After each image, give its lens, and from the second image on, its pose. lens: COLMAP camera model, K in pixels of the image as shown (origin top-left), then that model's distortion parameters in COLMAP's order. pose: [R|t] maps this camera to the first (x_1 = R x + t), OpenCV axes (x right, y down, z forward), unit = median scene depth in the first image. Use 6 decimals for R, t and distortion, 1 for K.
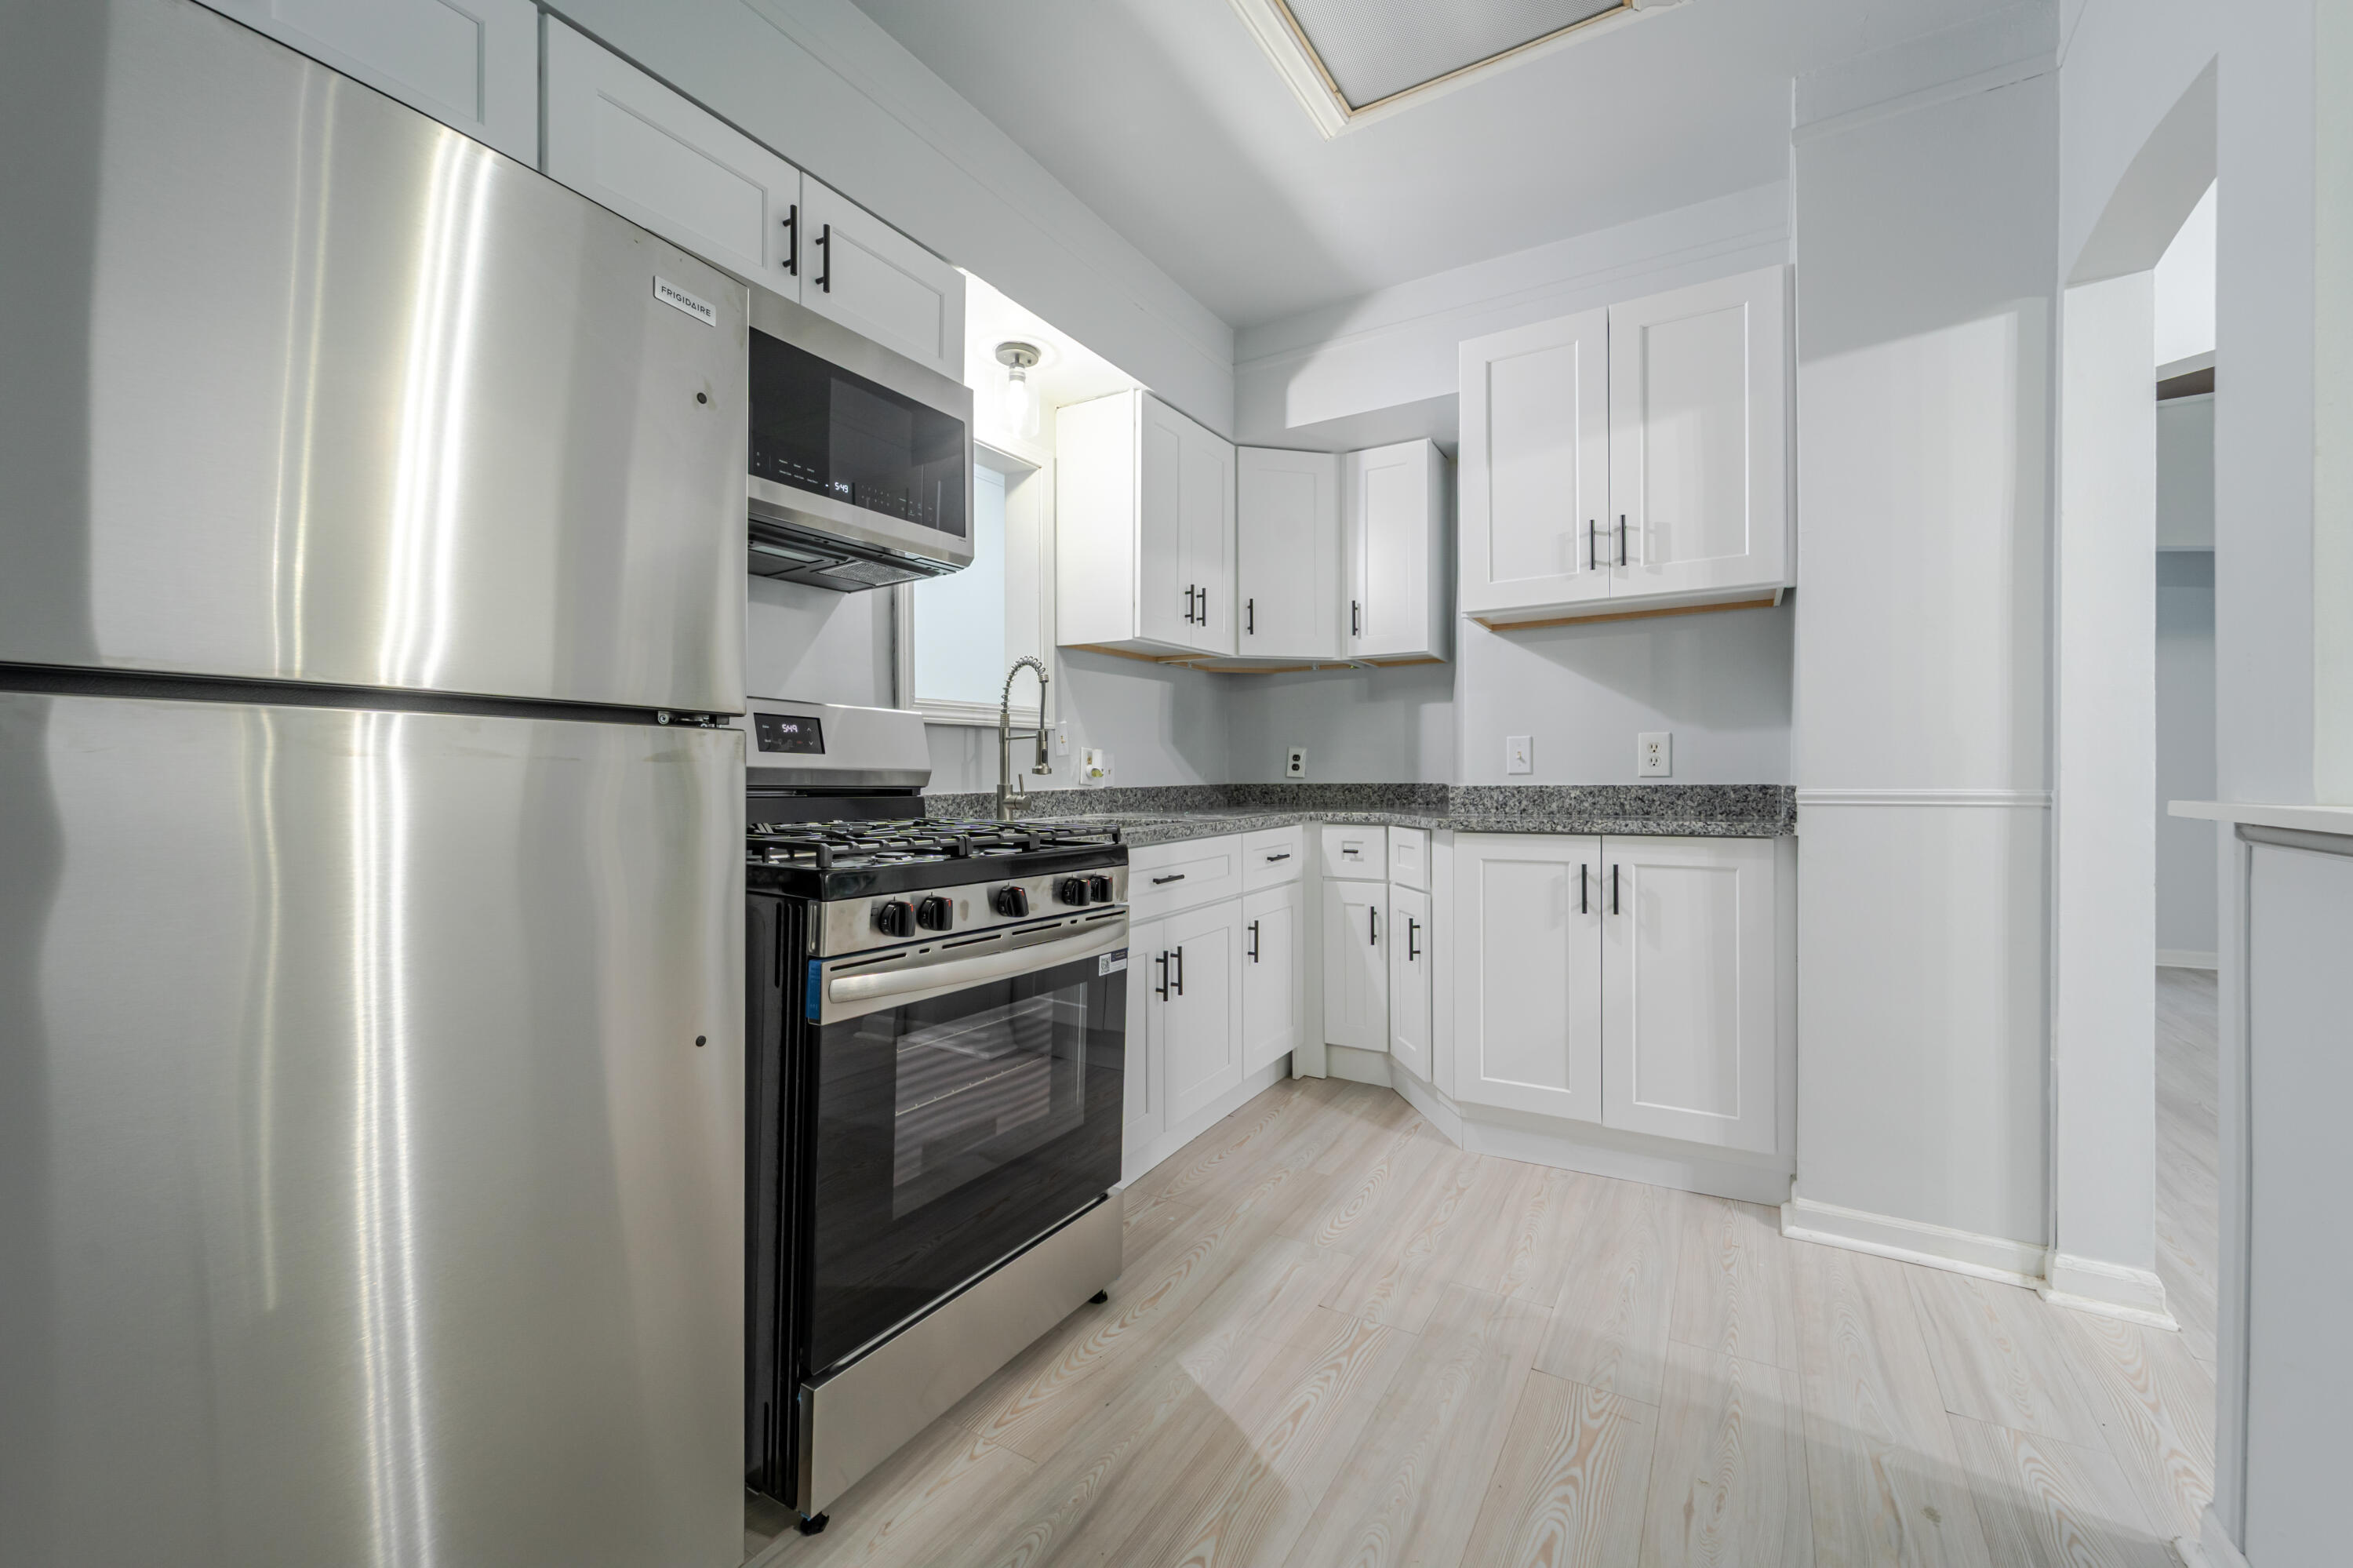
lens RADIAL K [[957.2, 0, 1180.5], [0, 957.2, 772.9], [0, 0, 1]] dist [-0.006847, 0.001587]
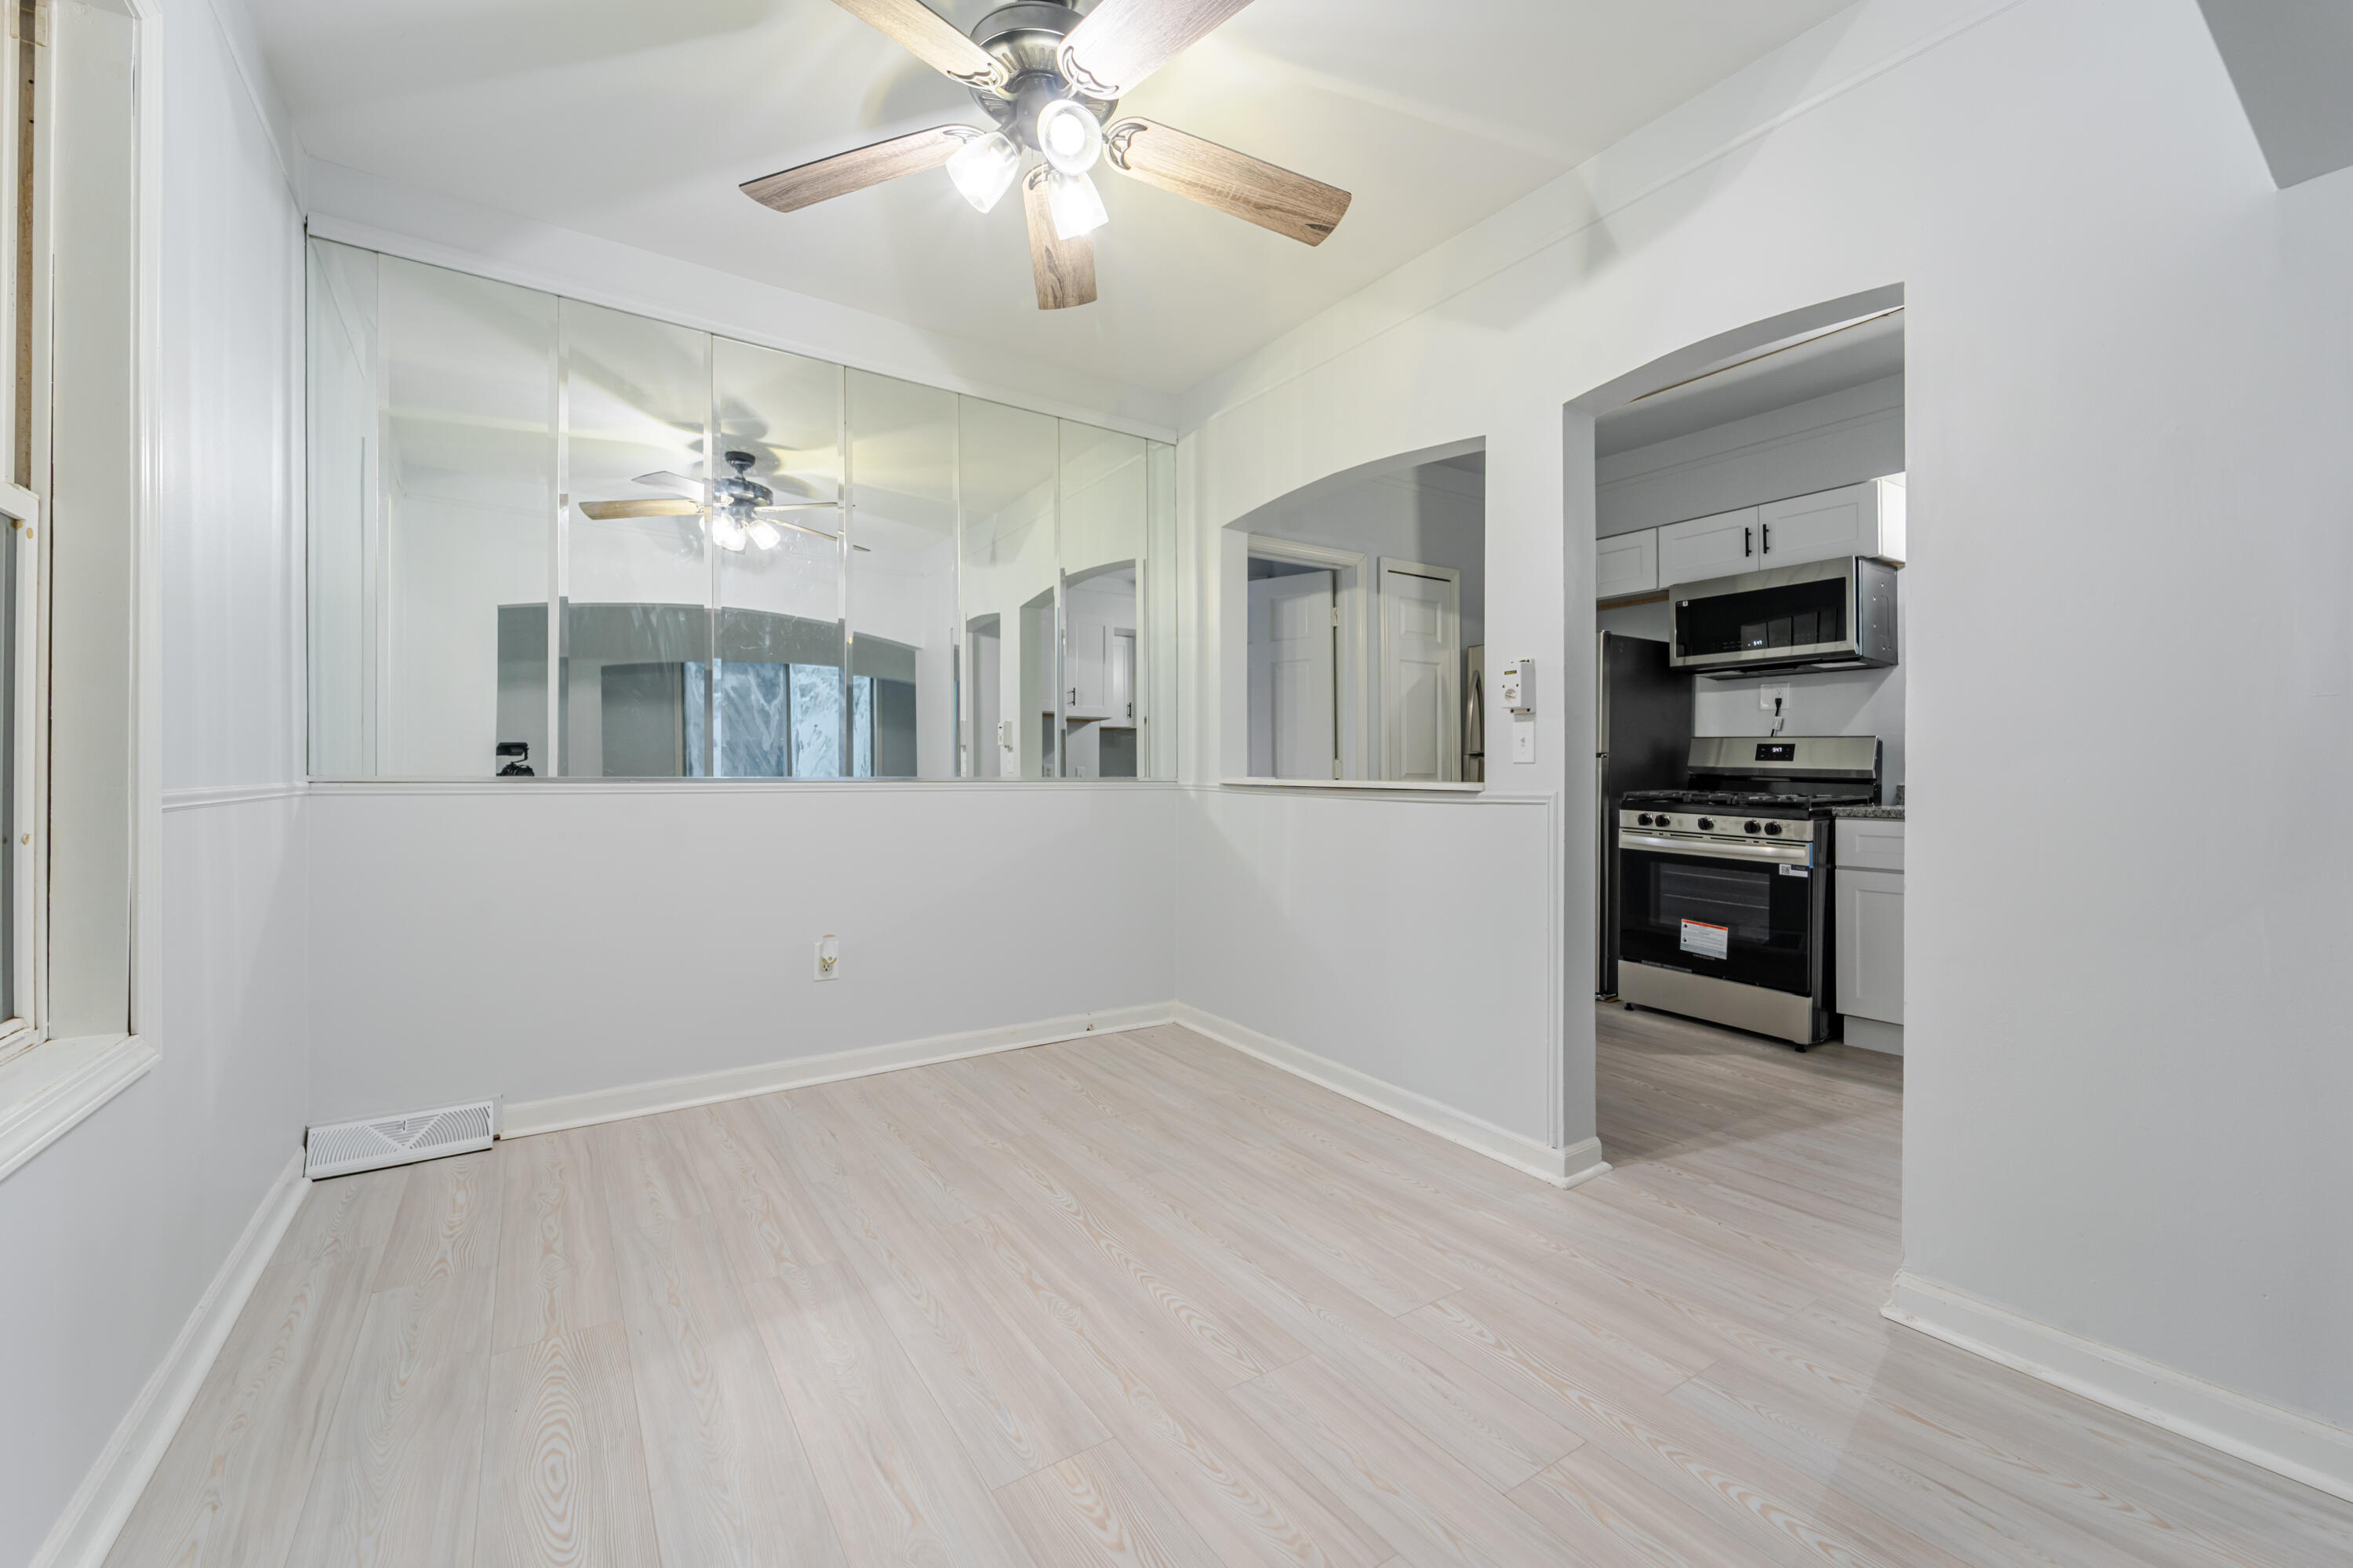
lens RADIAL K [[957.2, 0, 1183.4], [0, 957.2, 770.7], [0, 0, 1]] dist [-0.006847, 0.001587]
pose [[-0.423236, -0.003378, -0.906013, 2.173394], [-0.008921, 0.999960, 0.000439, 0.011330], [0.905976, 0.008268, -0.423249, 0.712647]]
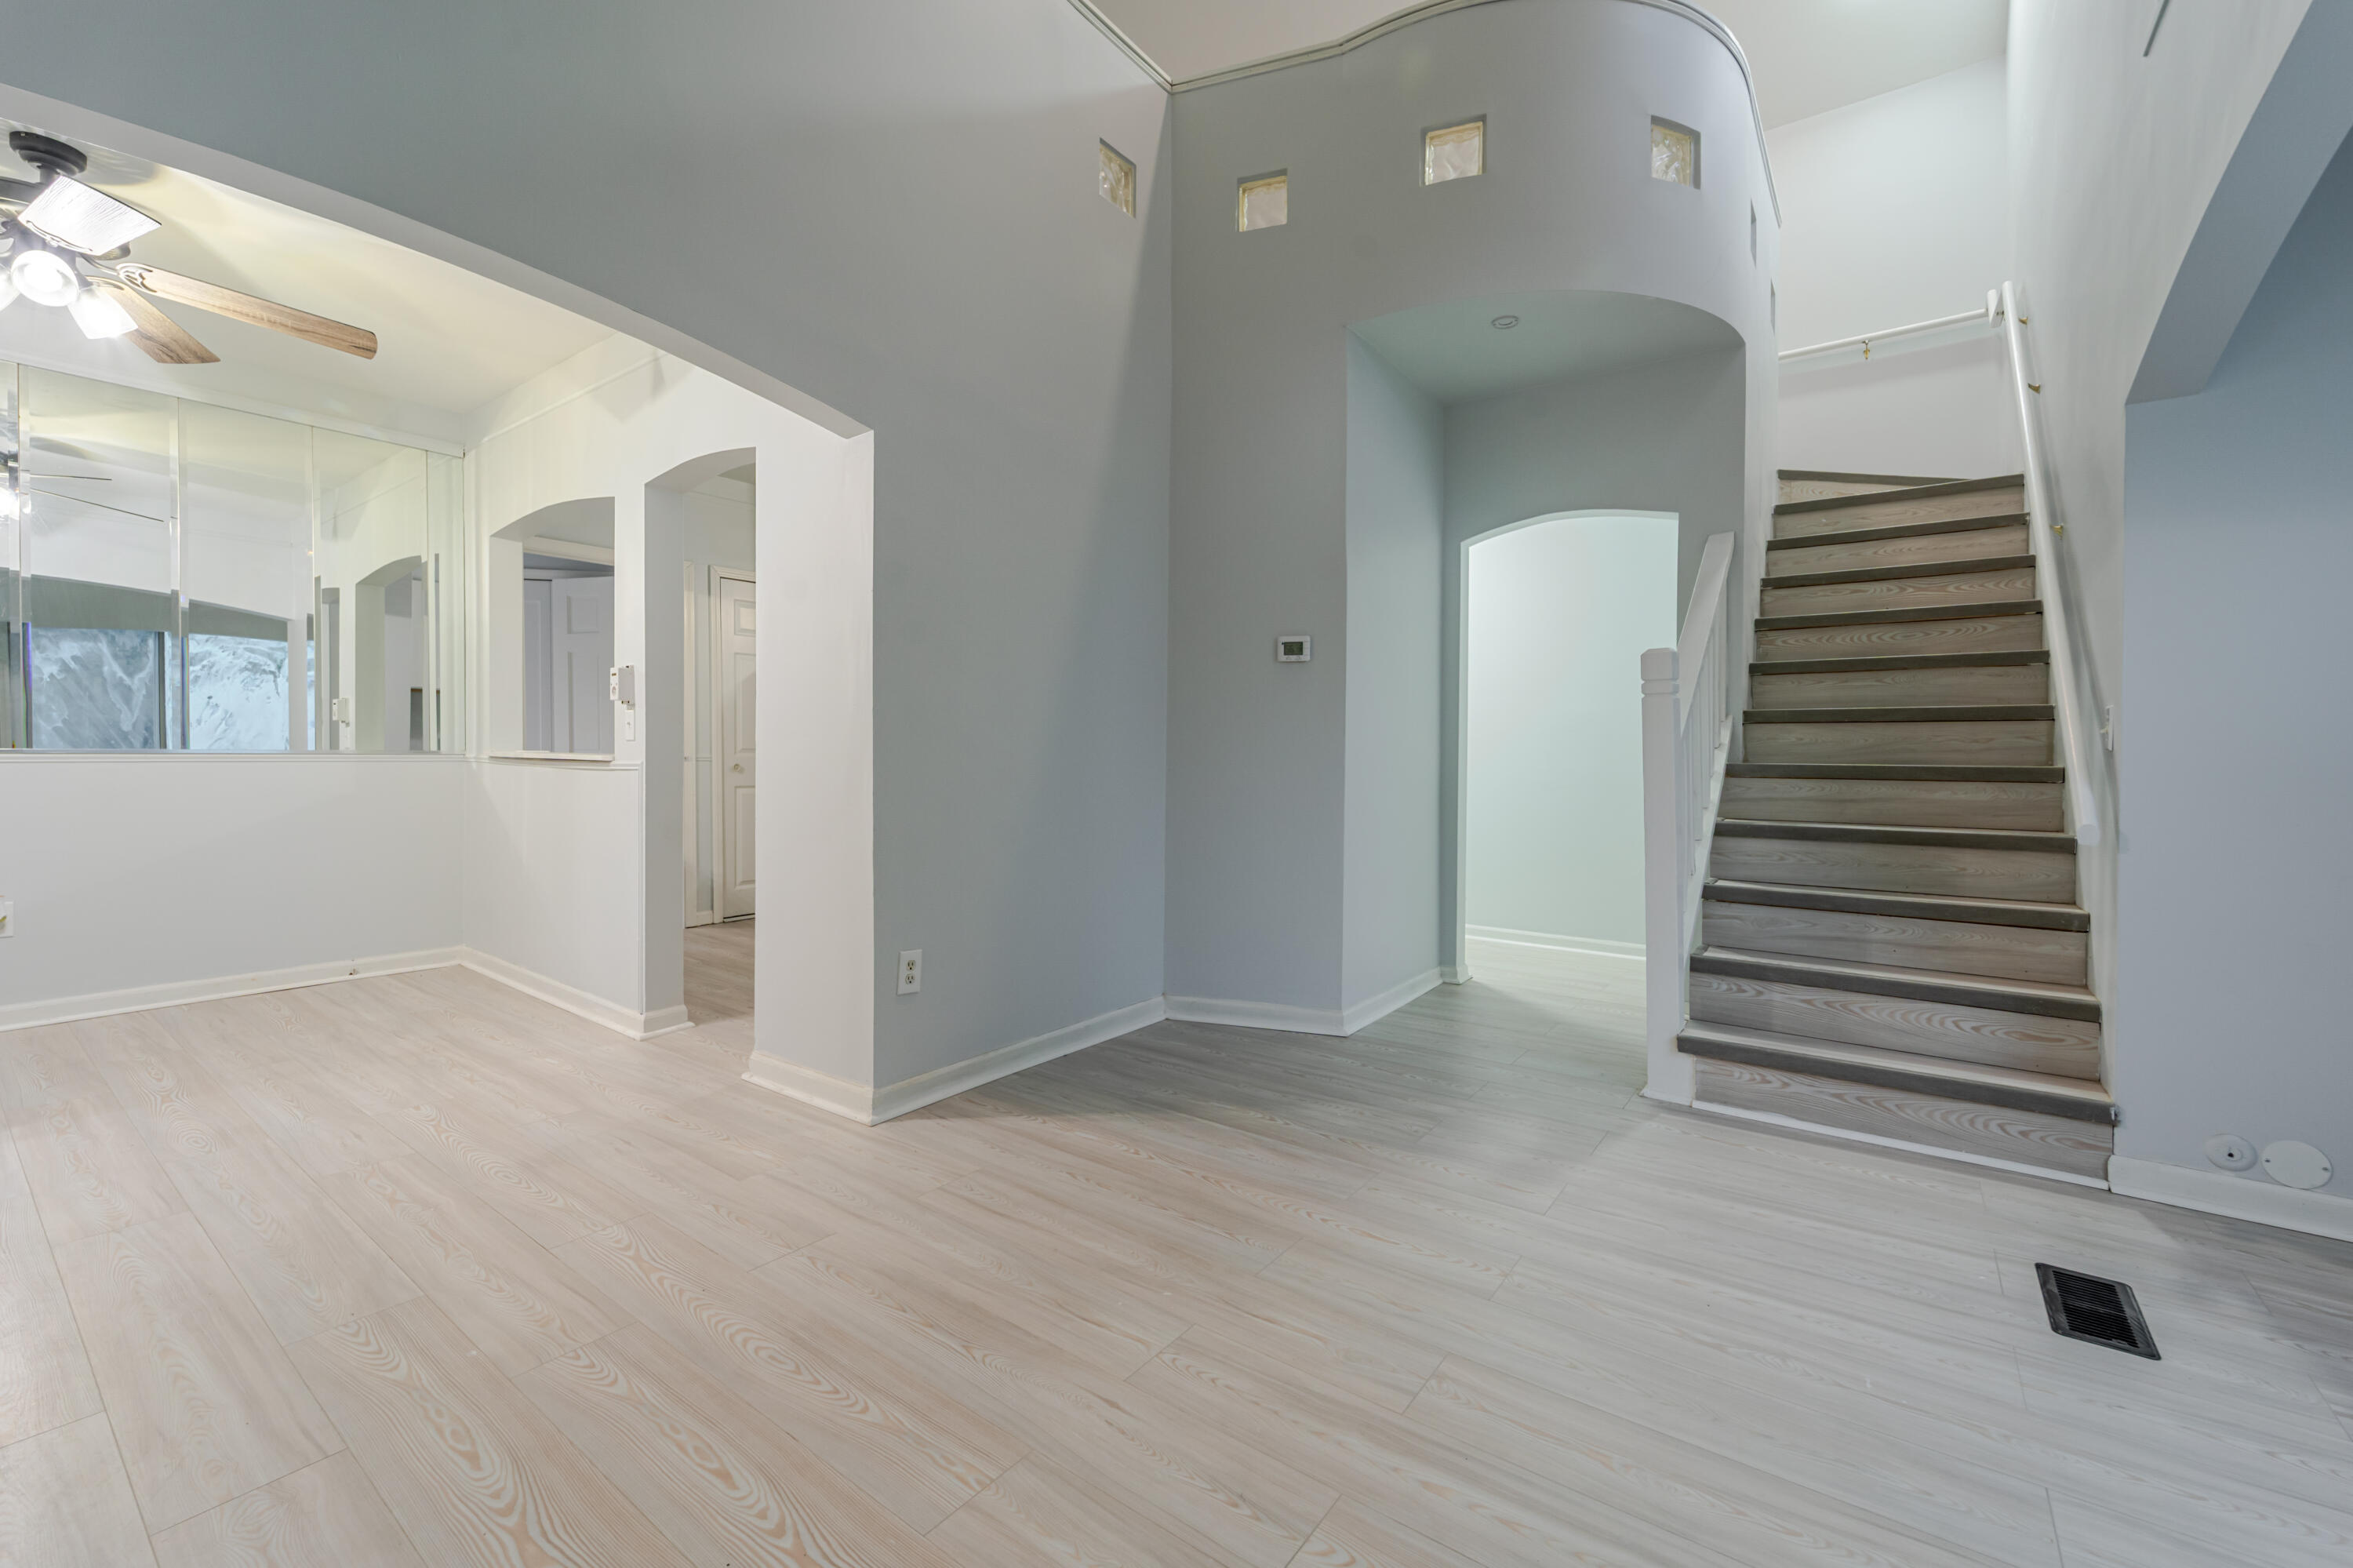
lens RADIAL K [[957.2, 0, 1170.5], [0, 957.2, 766.1], [0, 0, 1]] dist [-0.006847, 0.001587]
pose [[-0.101792, 0.004952, -0.994793, 2.594011], [-0.007585, 0.999955, 0.005753, 0.049551], [0.994777, 0.008131, -0.101750, 2.285028]]
